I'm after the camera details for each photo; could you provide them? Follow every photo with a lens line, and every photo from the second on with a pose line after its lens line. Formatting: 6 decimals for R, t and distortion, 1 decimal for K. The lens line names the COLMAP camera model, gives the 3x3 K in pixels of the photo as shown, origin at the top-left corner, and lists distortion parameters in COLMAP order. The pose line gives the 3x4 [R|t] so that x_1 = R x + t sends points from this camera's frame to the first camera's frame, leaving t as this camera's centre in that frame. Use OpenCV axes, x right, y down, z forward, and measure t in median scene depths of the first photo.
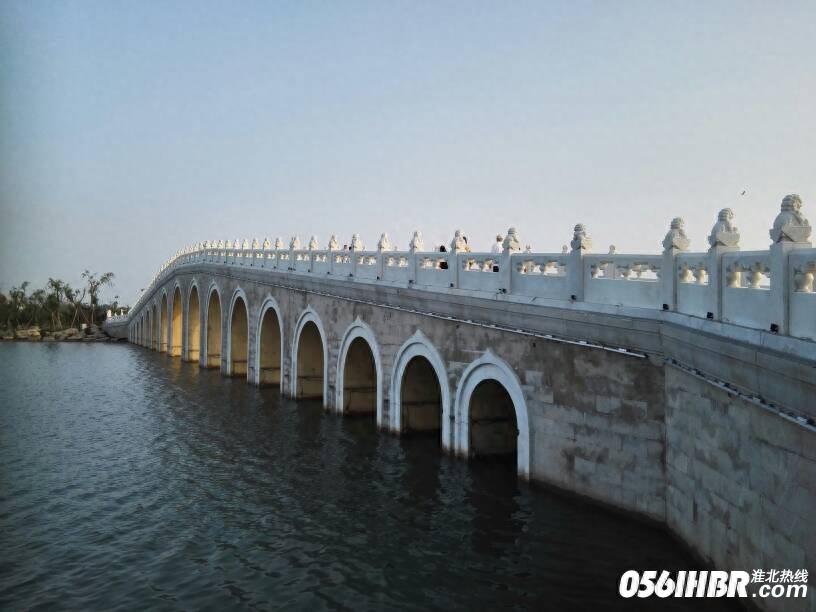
lens RADIAL K [[664.6, 0, 408.0], [0, 664.6, 306.0], [0, 0, 1]] dist [0.044915, -0.153061]
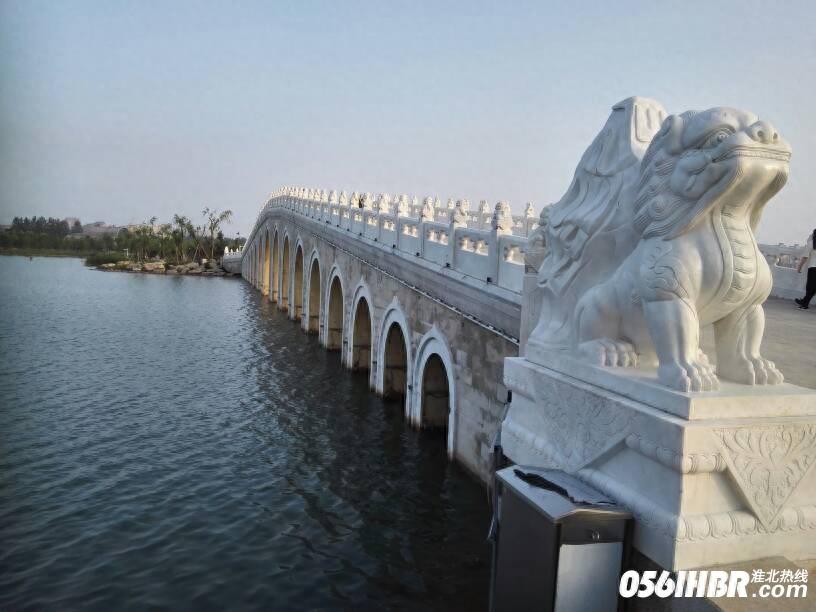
lens RADIAL K [[664.6, 0, 408.0], [0, 664.6, 306.0], [0, 0, 1]] dist [0.044915, -0.153061]
pose [[0.985028, 0.041792, -0.167253, 0.152452], [-0.026844, 0.995520, 0.090659, -0.030518], [0.170293, -0.084812, 0.981737, 0.017917]]
